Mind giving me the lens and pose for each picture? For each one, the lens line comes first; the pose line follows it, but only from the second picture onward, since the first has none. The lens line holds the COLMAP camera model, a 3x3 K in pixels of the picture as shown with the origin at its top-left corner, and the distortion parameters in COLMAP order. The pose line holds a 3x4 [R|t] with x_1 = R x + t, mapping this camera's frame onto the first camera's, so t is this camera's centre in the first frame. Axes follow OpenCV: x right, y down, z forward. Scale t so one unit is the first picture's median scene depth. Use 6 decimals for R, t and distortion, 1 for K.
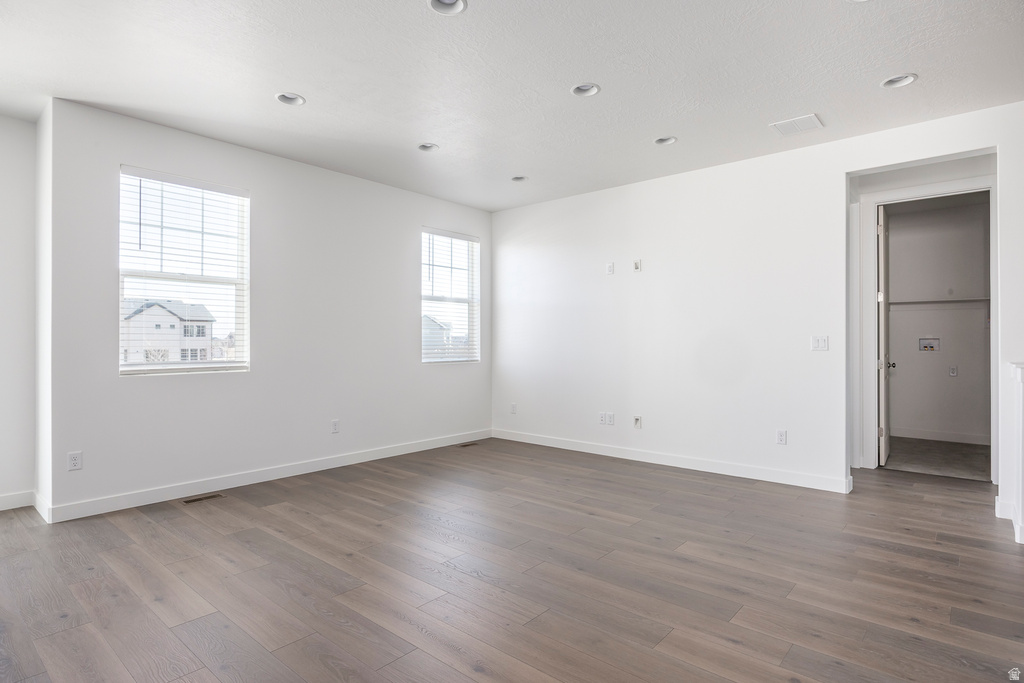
lens RADIAL K [[531.8, 0, 512.6], [0, 531.8, 342.1], [0, 0, 1]] dist [-0.000326, -0.000091]
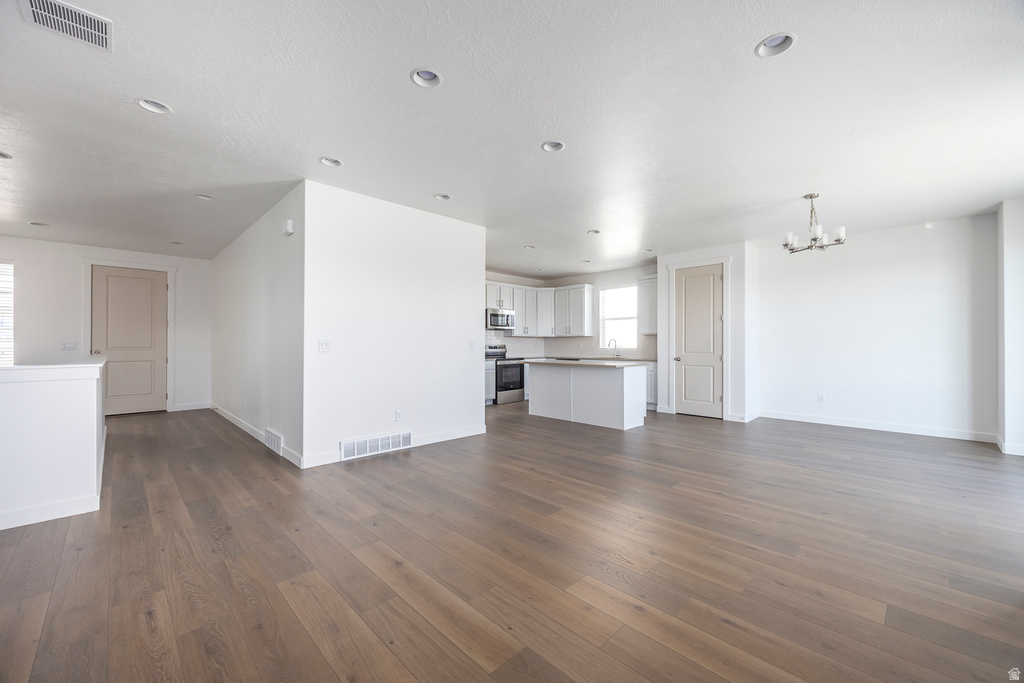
lens RADIAL K [[410.0, 0, 518.1], [0, 410.0, 342.5], [0, 0, 1]] dist [0.004327, 0.000114]
pose [[-0.997539, 0.002185, 0.070076, -0.017865], [0.001948, 0.999992, -0.003457, -0.000880], [-0.070083, -0.003312, -0.997536, 0.398581]]
